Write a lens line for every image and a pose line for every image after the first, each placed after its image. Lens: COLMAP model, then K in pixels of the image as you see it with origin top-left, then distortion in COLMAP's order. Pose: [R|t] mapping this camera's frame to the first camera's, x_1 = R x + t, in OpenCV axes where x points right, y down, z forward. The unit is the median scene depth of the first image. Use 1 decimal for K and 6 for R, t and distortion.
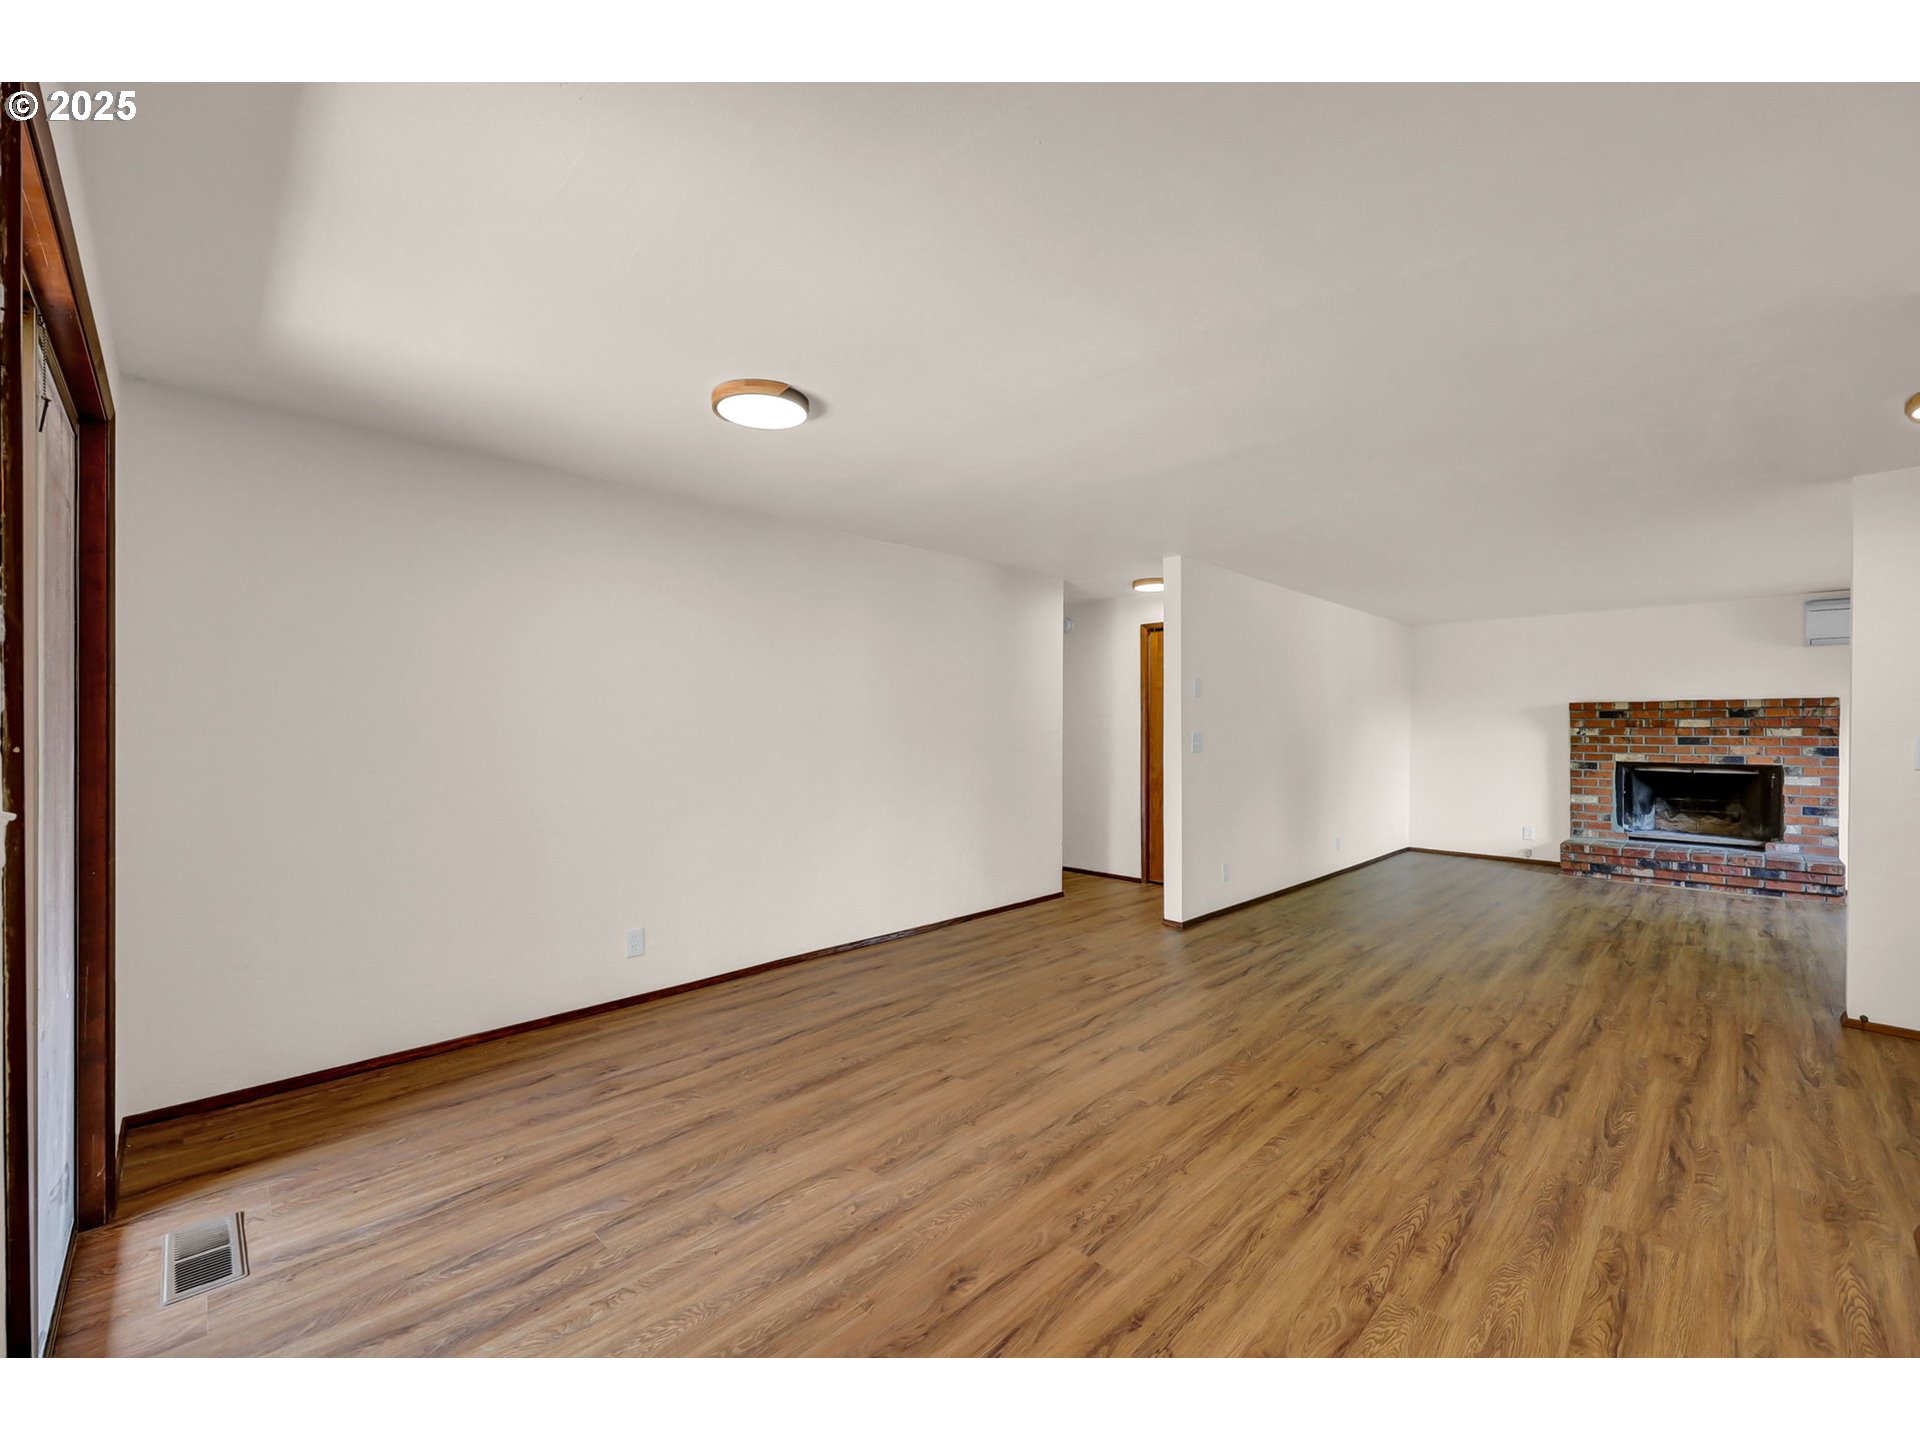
lens RADIAL K [[781.8, 0, 960.0], [0, 781.8, 720.6], [0, 0, 1]] dist [-0.000536, 0.000199]
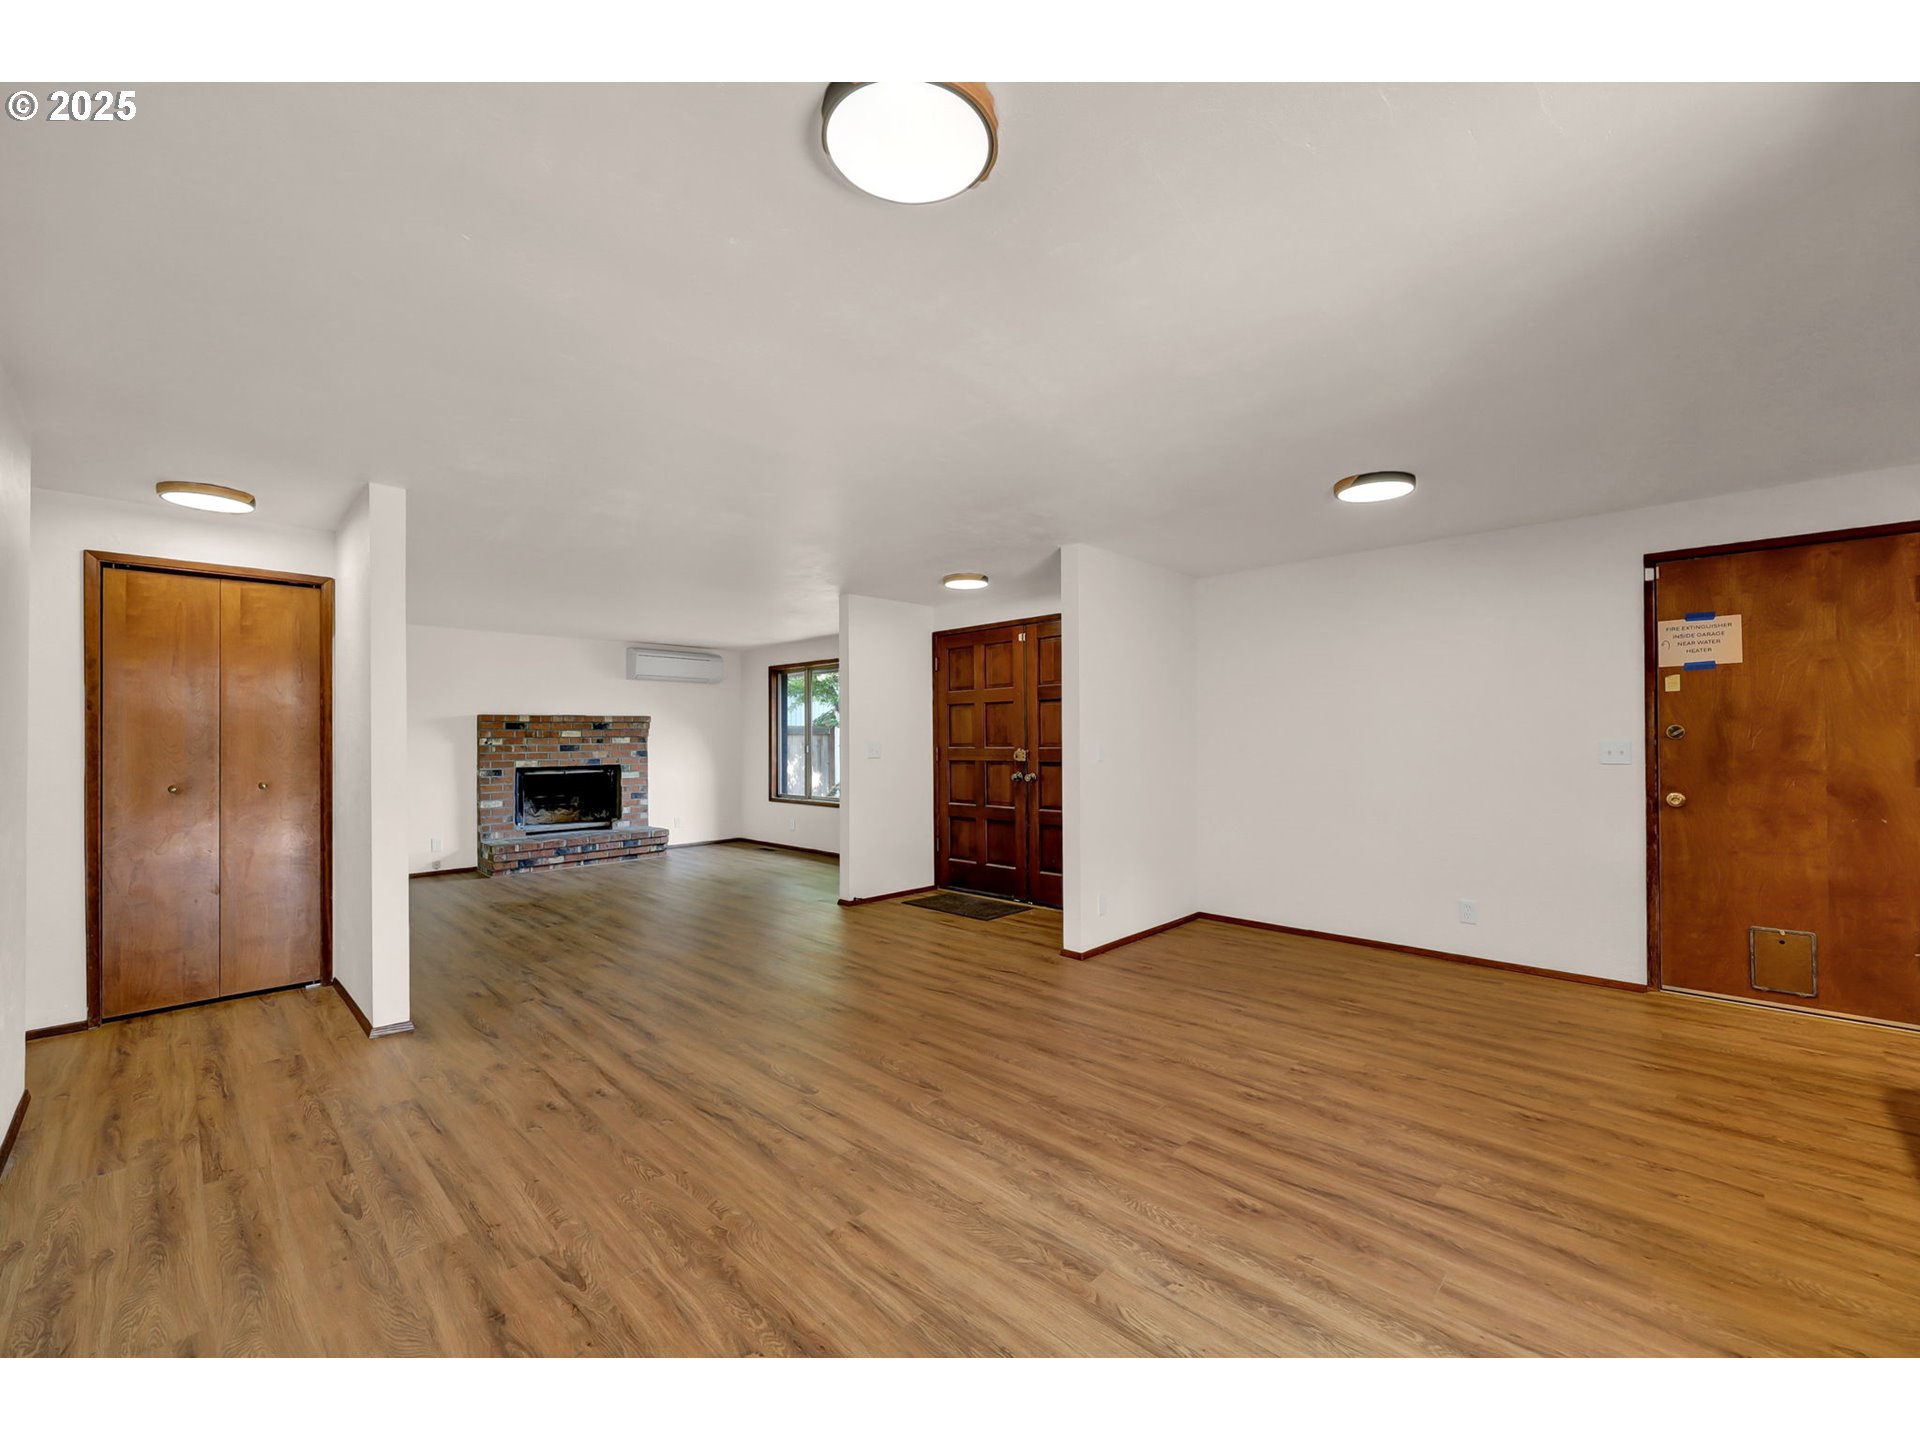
lens RADIAL K [[774.3, 0, 976.2], [0, 774.3, 721.8], [0, 0, 1]] dist [0.000967, 0.000373]
pose [[-0.030277, 0.017140, 0.999395, -0.544298], [-0.003347, 0.999846, -0.017249, 0.005510], [-0.999536, -0.003867, -0.030215, 0.675506]]
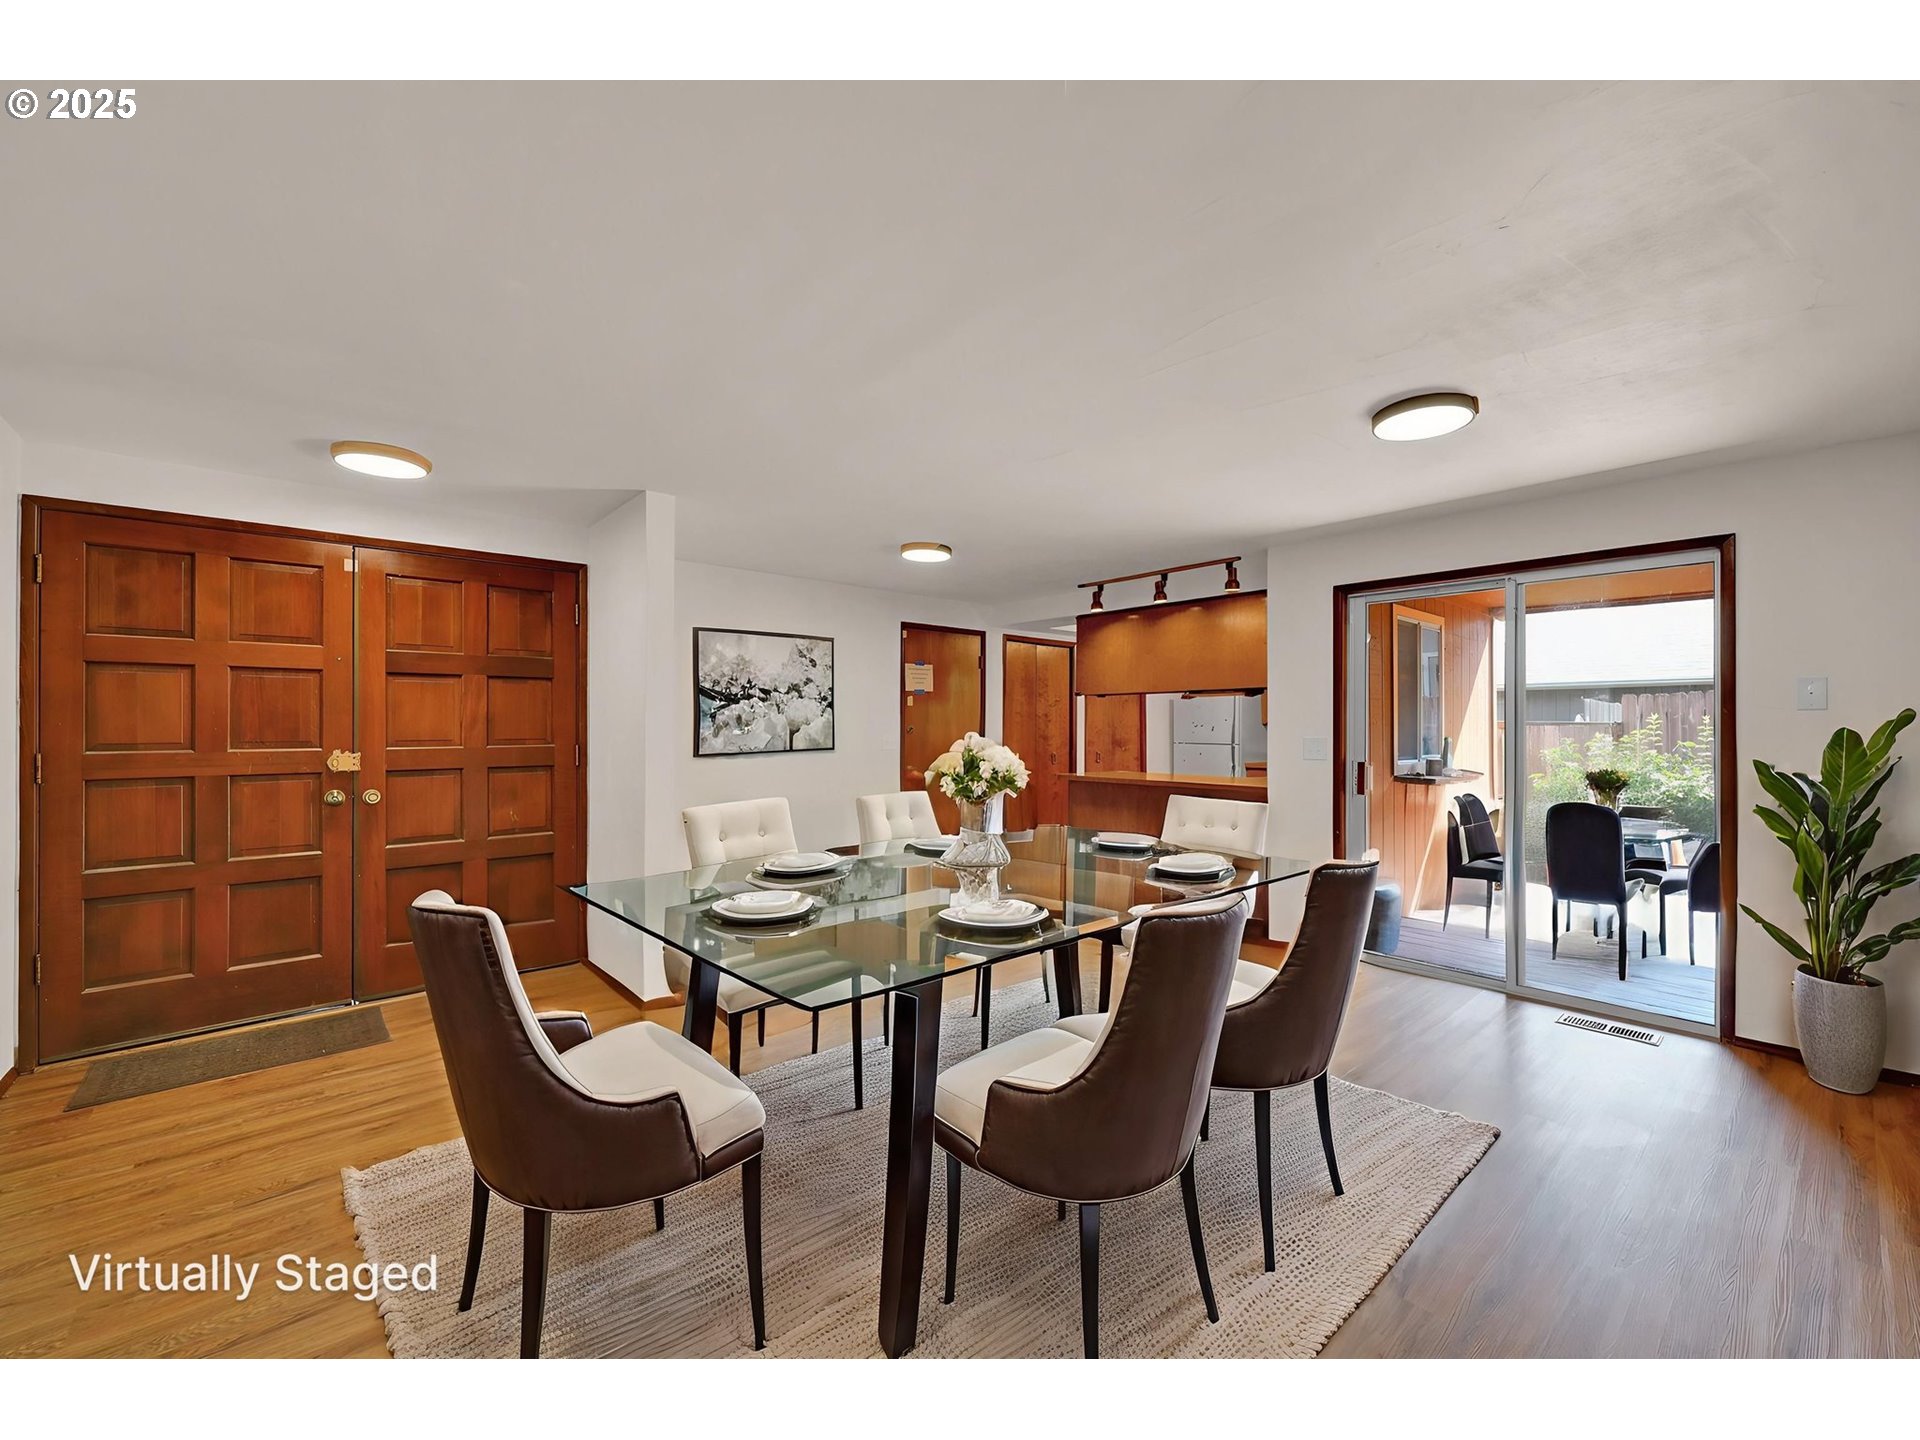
lens RADIAL K [[783.5, 0, 960.0], [0, 783.5, 720.0], [0, 0, 1]] dist [0.000351, -0.000149]
pose [[-0.998197, -0.004153, 0.059876, 0.197191], [-0.005333, 0.999795, -0.019556, 0.009821], [-0.059782, -0.019840, -0.998014, 1.420380]]
